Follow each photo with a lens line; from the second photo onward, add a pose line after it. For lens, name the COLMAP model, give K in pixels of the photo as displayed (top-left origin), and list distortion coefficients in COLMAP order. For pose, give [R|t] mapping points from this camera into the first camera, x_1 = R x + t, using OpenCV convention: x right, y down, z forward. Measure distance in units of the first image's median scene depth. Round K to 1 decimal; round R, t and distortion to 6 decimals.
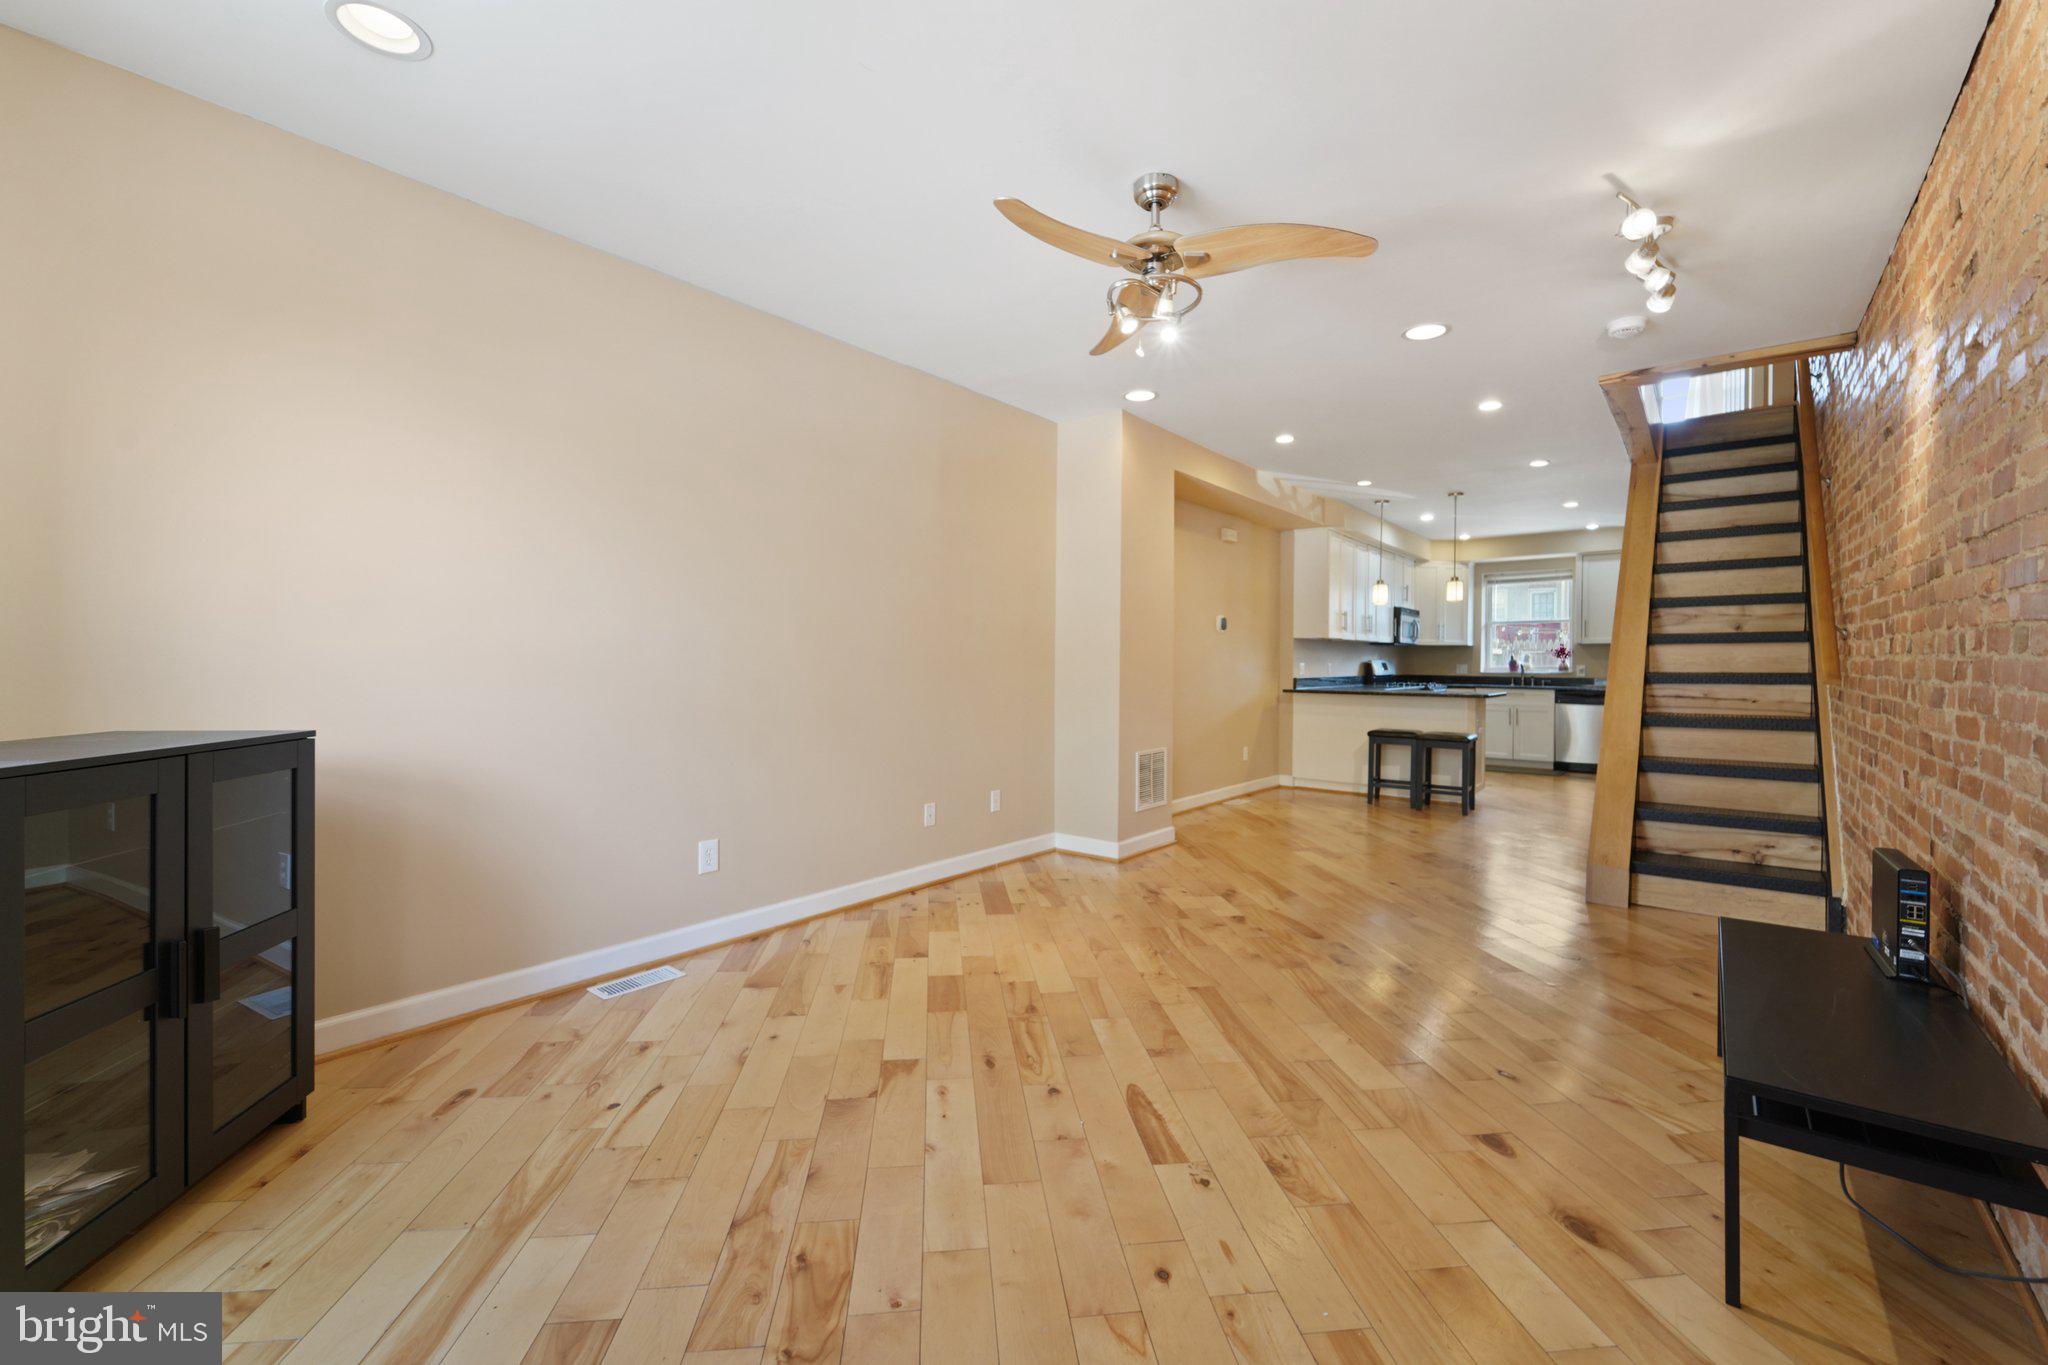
lens RADIAL K [[825.7, 0, 1027.5], [0, 825.7, 666.2], [0, 0, 1]] dist [-0.000180, -0.000420]
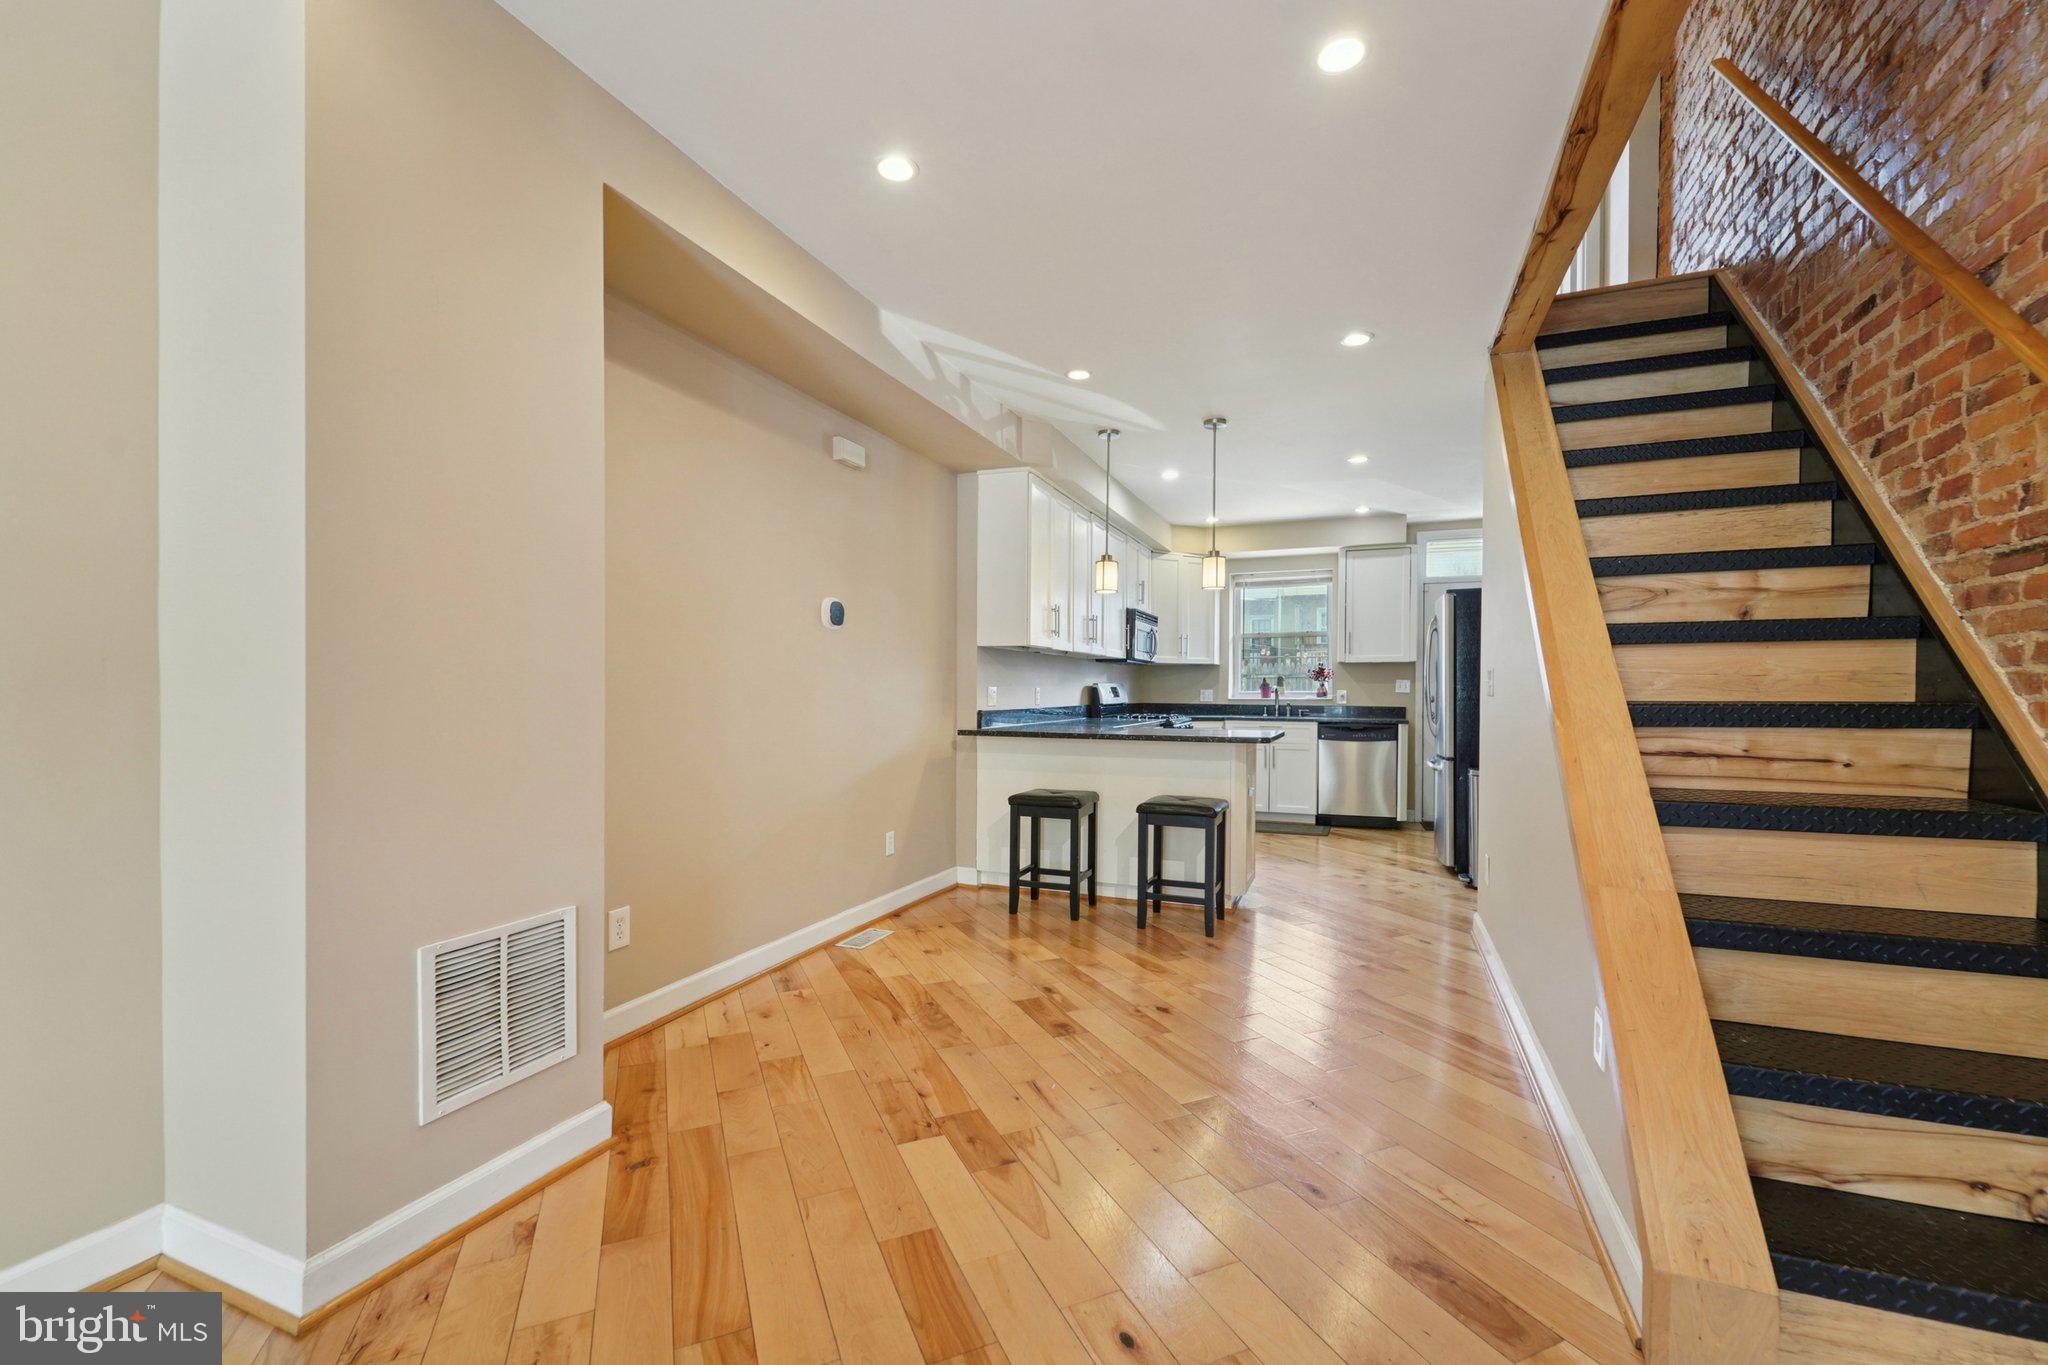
lens RADIAL K [[831.7, 0, 1023.2], [0, 831.7, 688.0], [0, 0, 1]] dist [-0.000828, -0.001121]
pose [[0.957013, -0.000156, 0.290046, 0.351667], [0.001934, 0.999981, -0.005846, 0.002420], [-0.290040, 0.006155, 0.956995, 0.793581]]
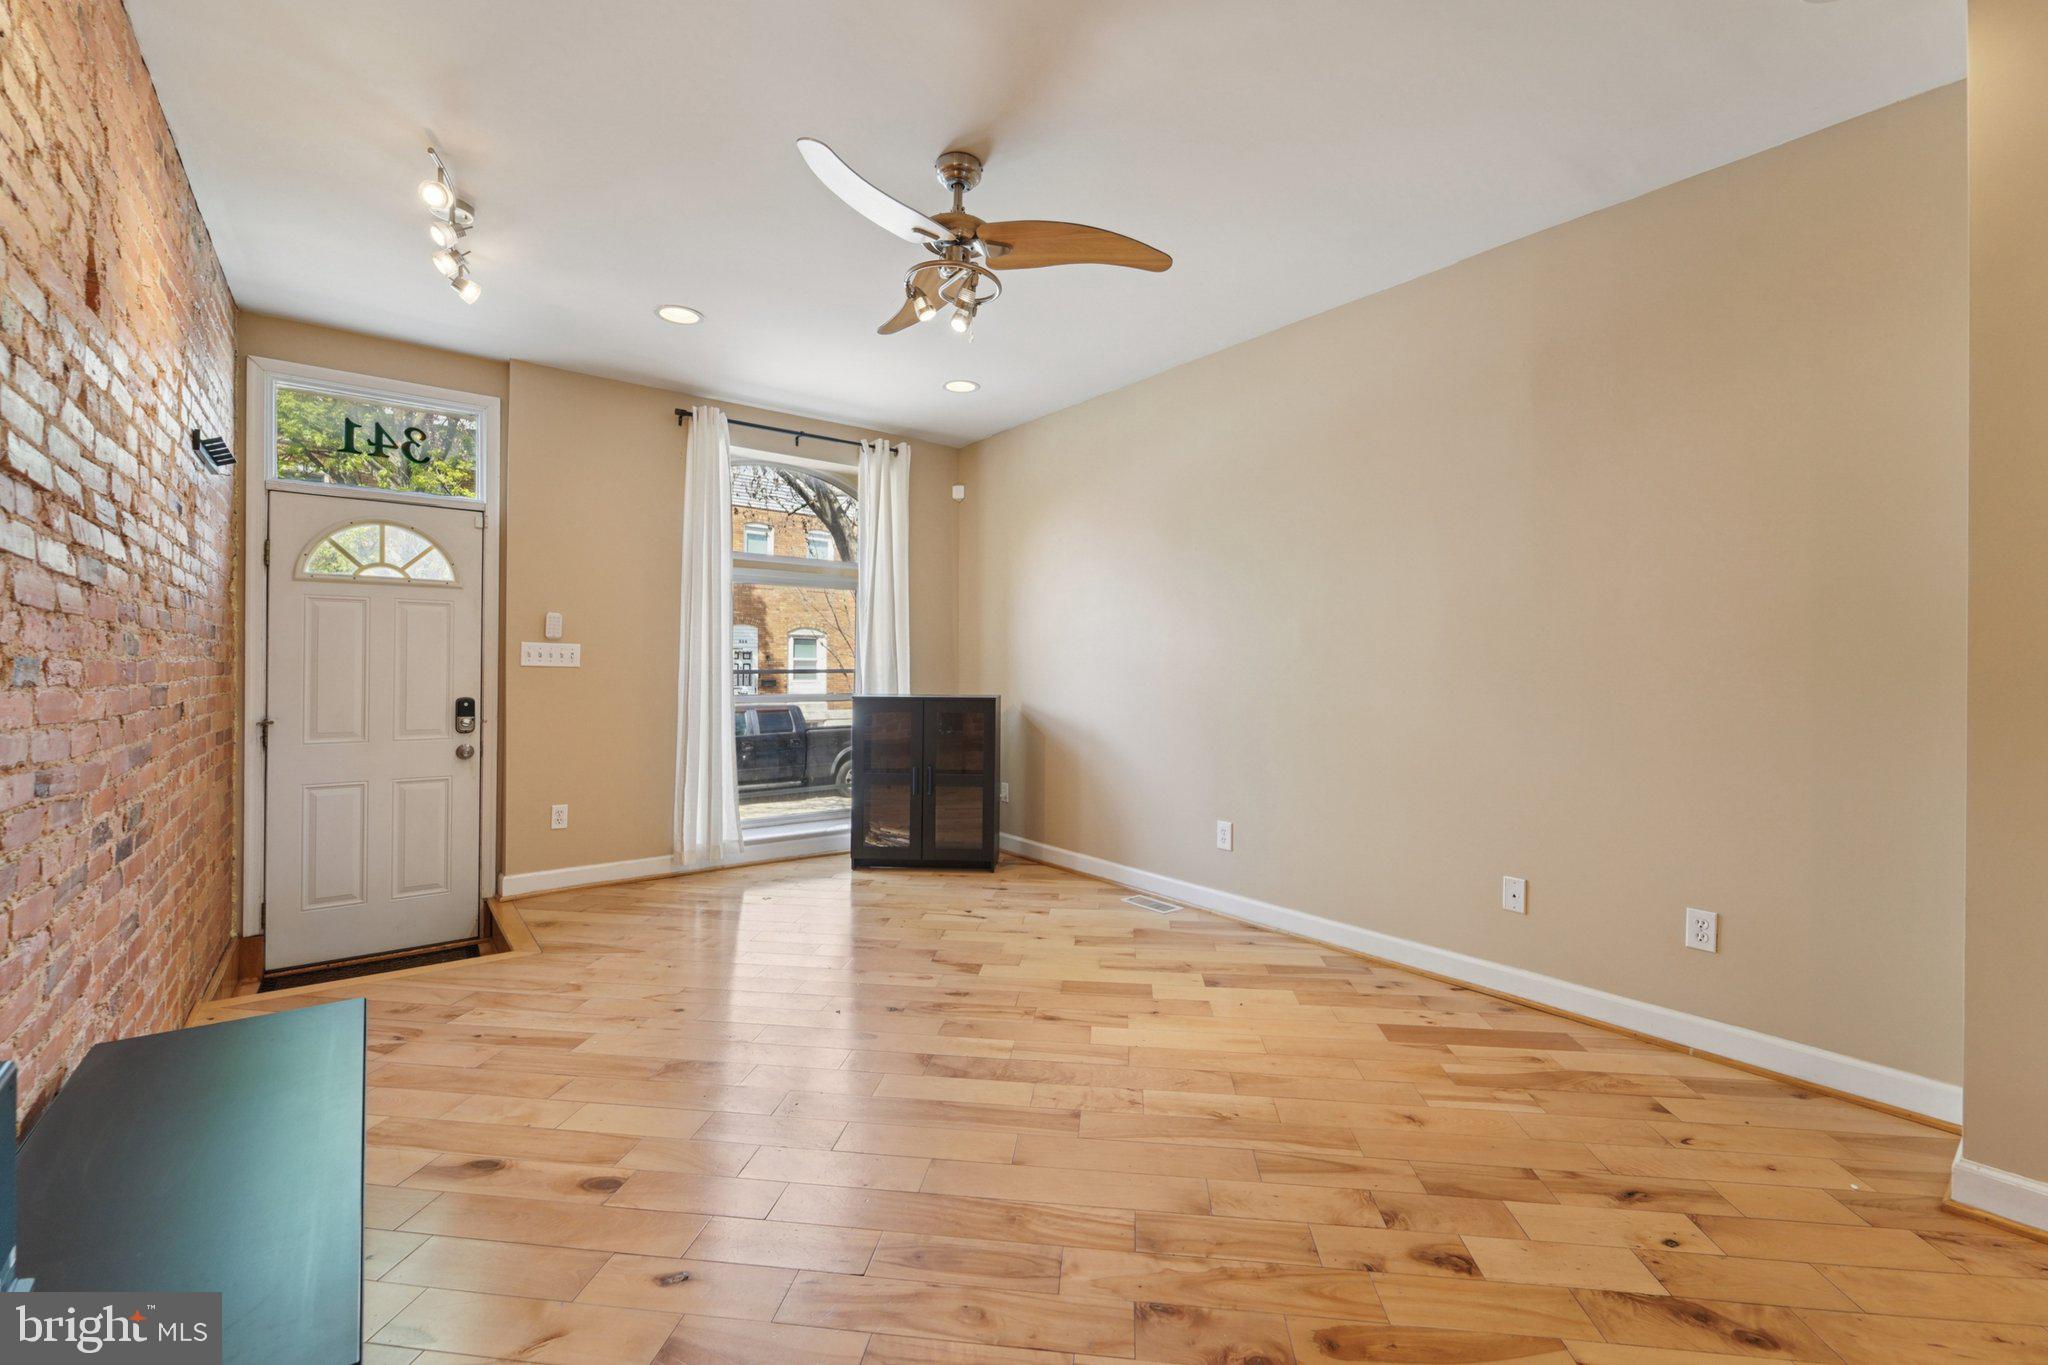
lens RADIAL K [[838.2, 0, 1022.7], [0, 838.2, 670.2], [0, 0, 1]] dist [-0.000407, -0.000210]
pose [[-0.219348, -0.004674, -0.975635, 0.714792], [-0.013582, 0.999906, -0.001736, 0.005326], [0.975552, 0.012870, -0.219391, 0.861099]]
